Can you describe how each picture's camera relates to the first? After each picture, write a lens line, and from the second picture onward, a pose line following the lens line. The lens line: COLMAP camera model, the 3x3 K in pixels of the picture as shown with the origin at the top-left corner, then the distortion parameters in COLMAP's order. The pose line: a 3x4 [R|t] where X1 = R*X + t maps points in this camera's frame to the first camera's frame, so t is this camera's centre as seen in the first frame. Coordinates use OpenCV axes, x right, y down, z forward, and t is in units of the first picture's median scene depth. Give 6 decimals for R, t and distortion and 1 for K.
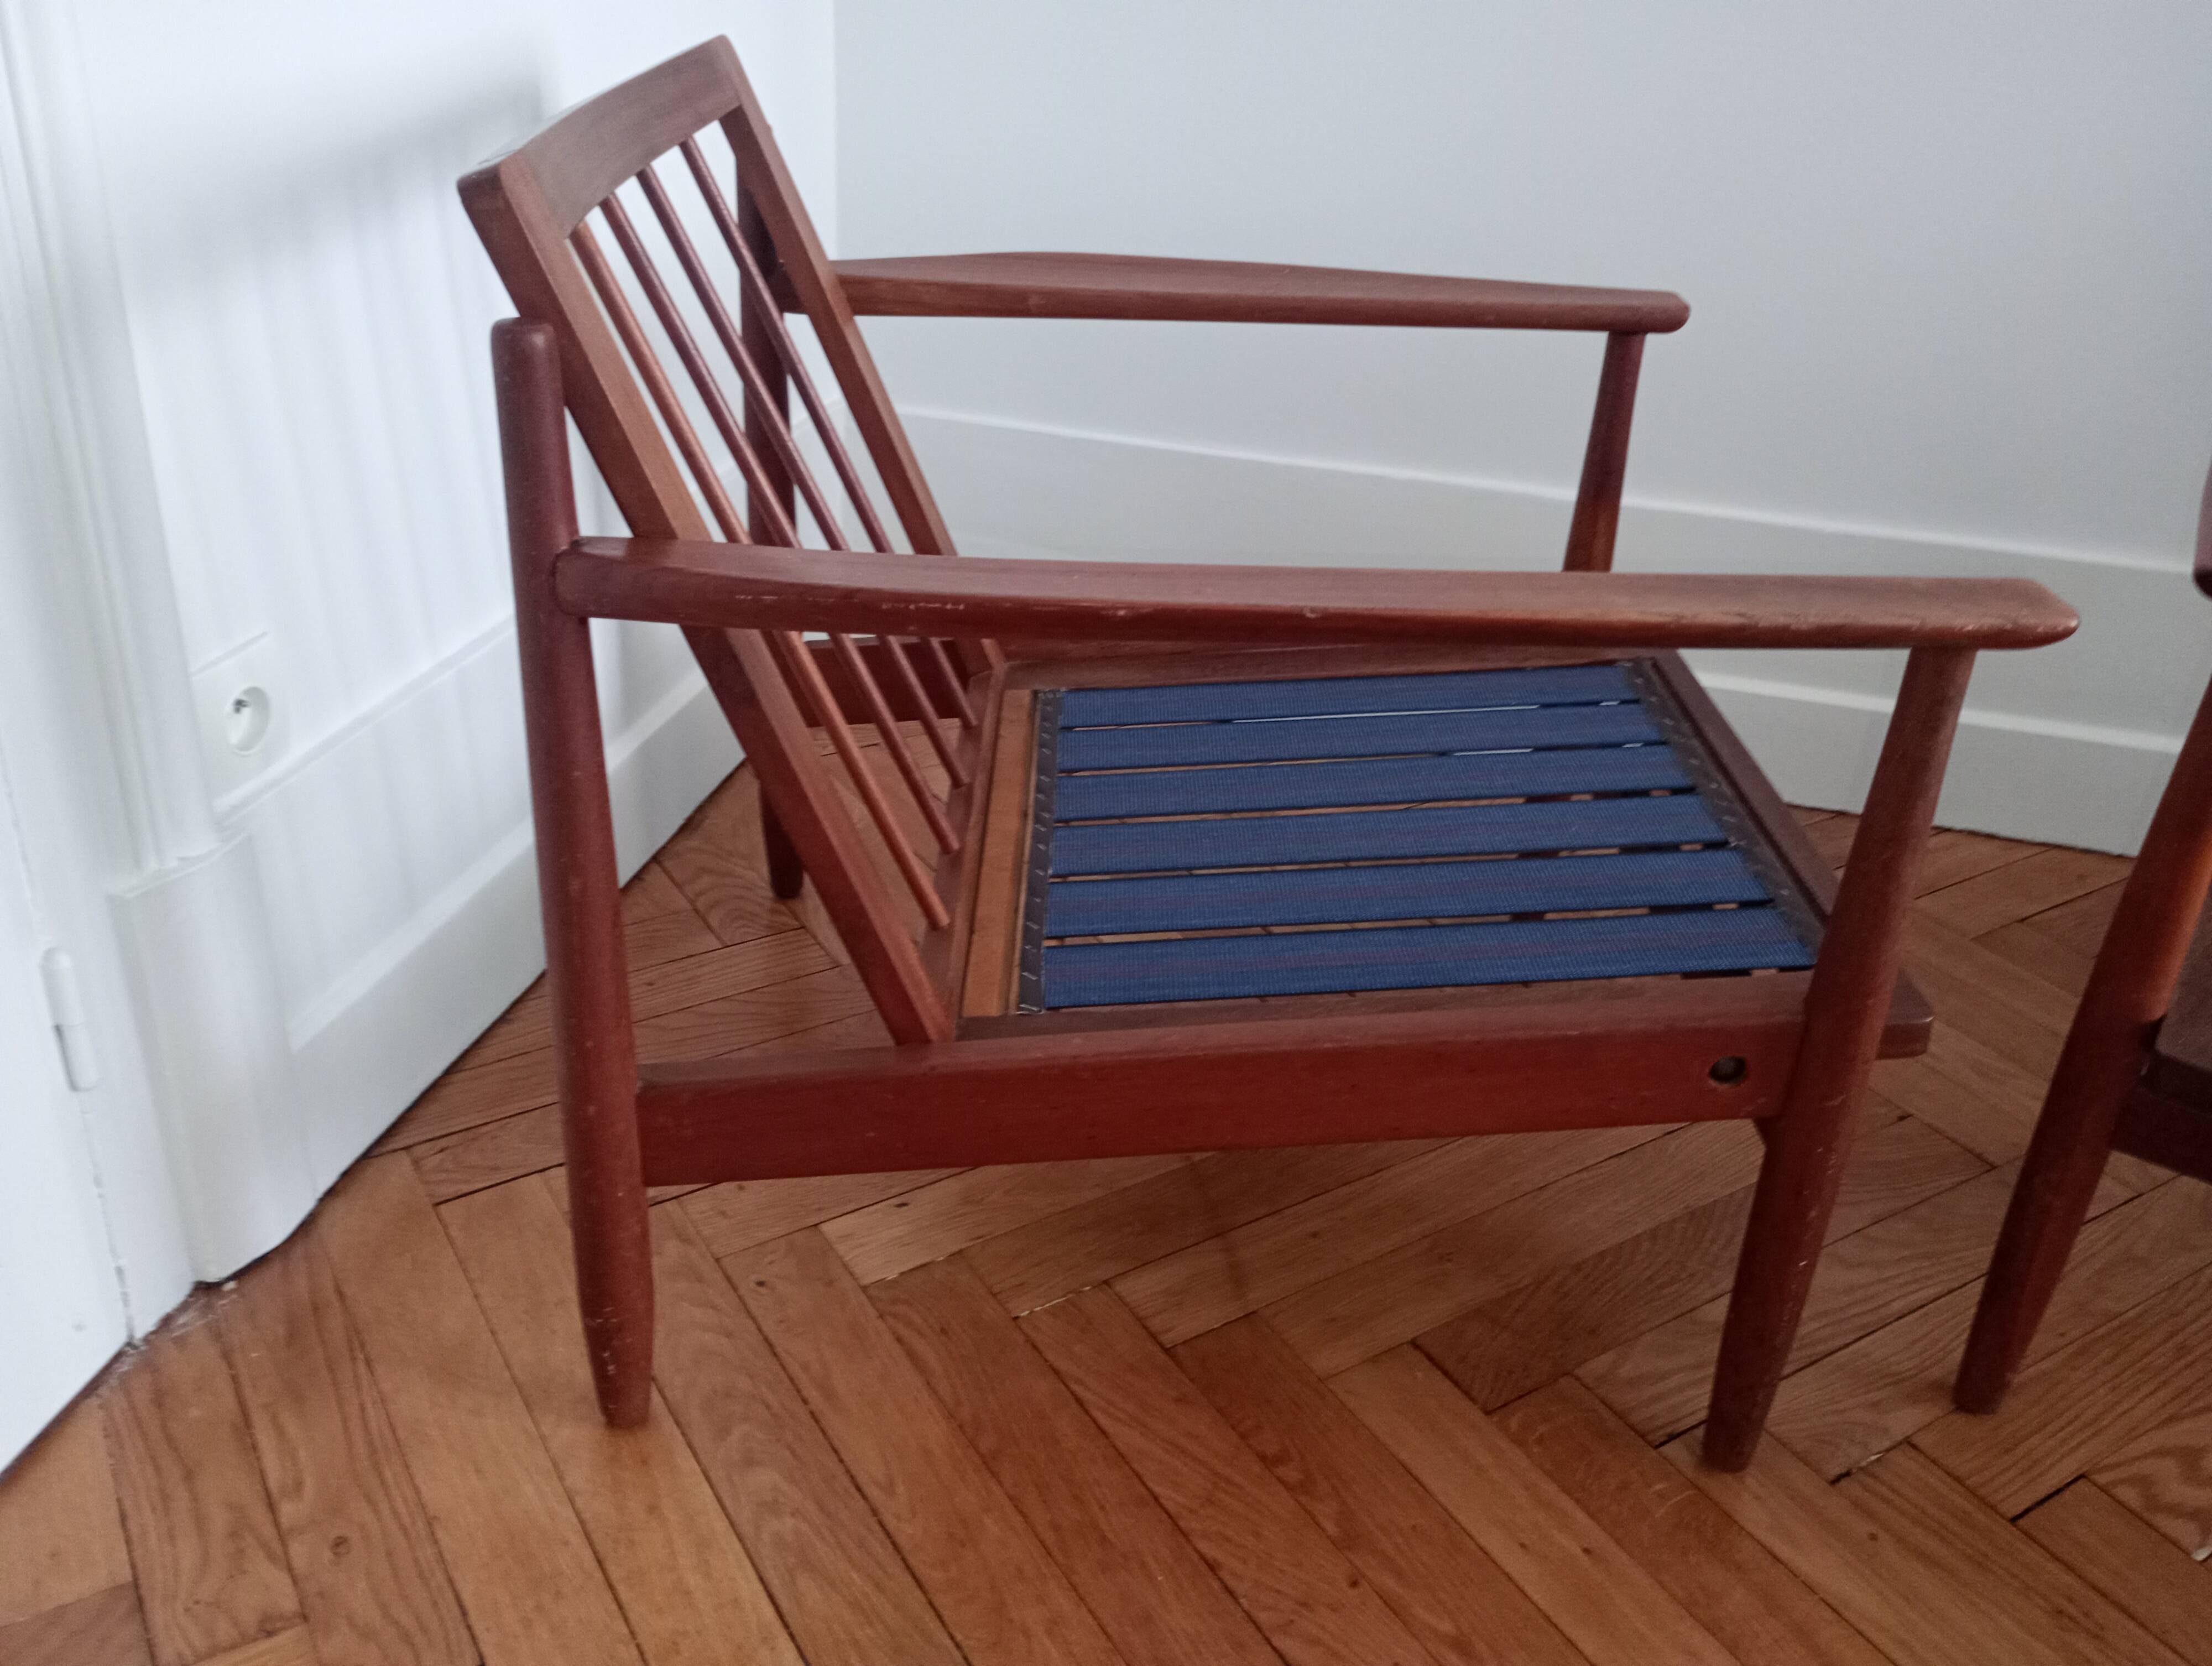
lens RADIAL K [[1845.6, 0, 1097.8], [0, 1845.6, 827.3], [0, 0, 1]] dist [0.059419, -0.081966]
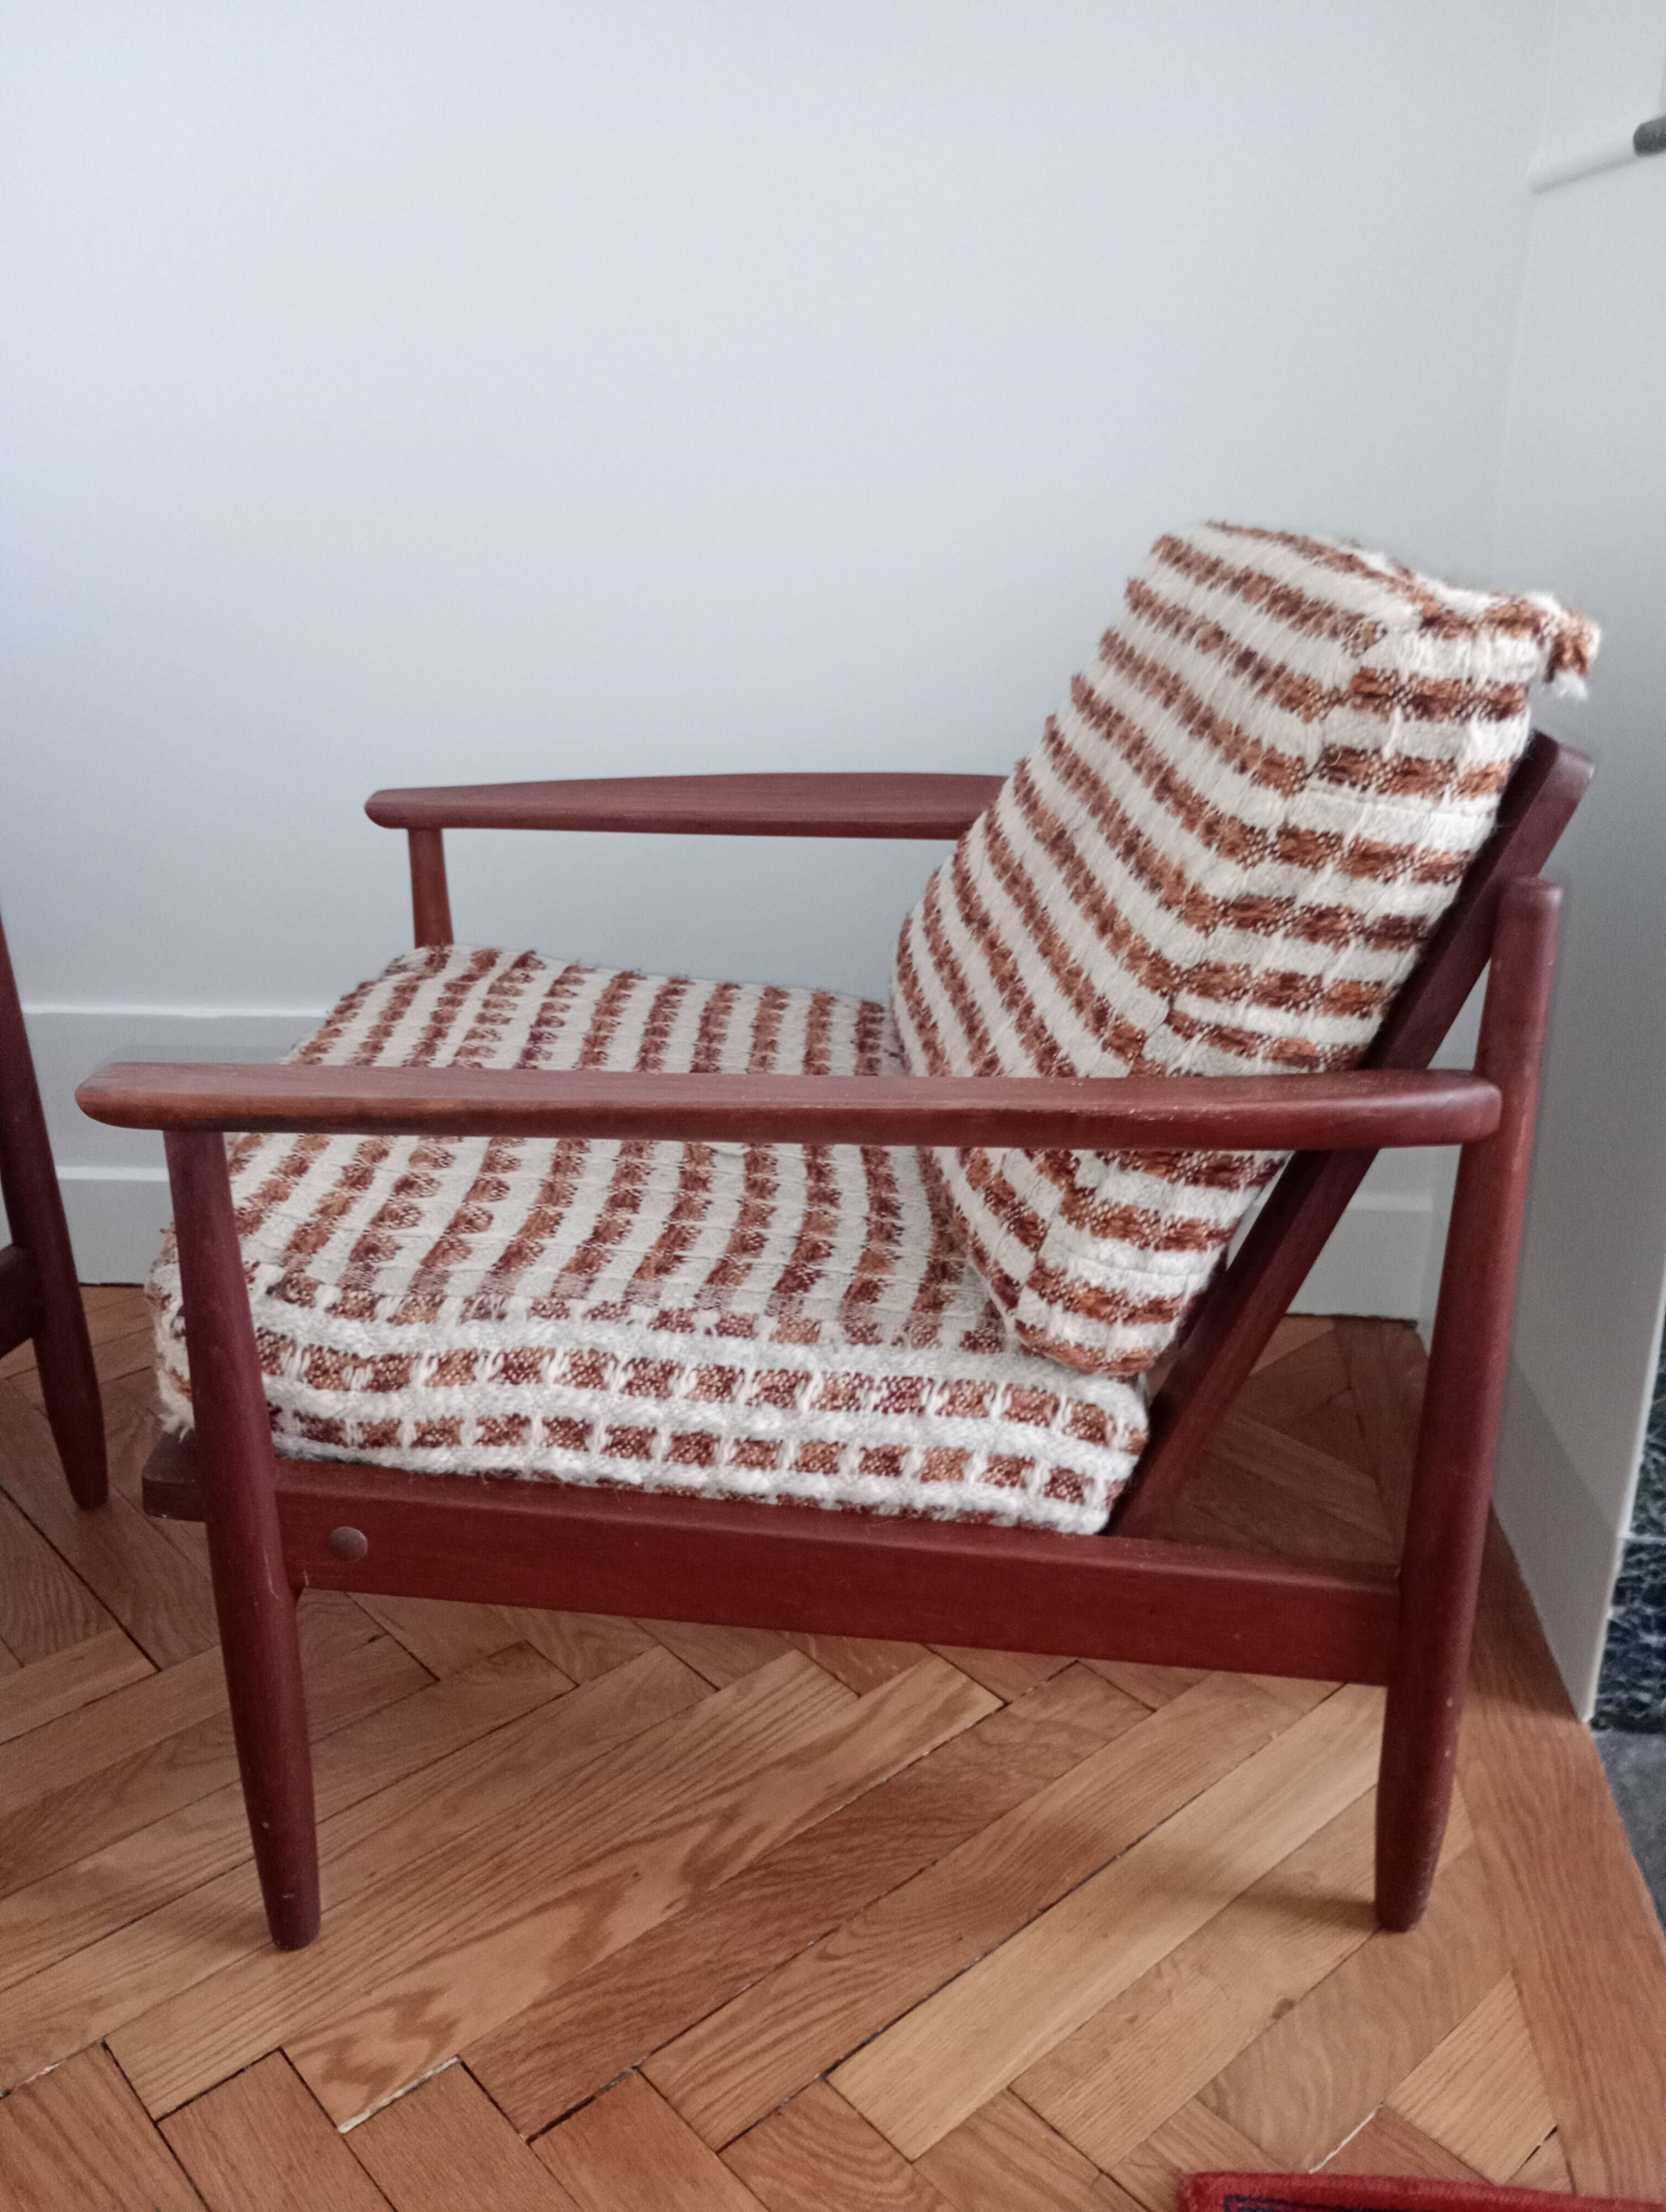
lens RADIAL K [[1845.6, 0, 841.6], [0, 1845.6, 1104.7], [0, 0, 1]] dist [0.059419, -0.081966]
pose [[0.984611, -0.125064, 0.122062, 0.740843], [0.136802, 0.986219, -0.093039, 0.009445], [-0.108744, 0.108306, 0.988152, 0.003636]]
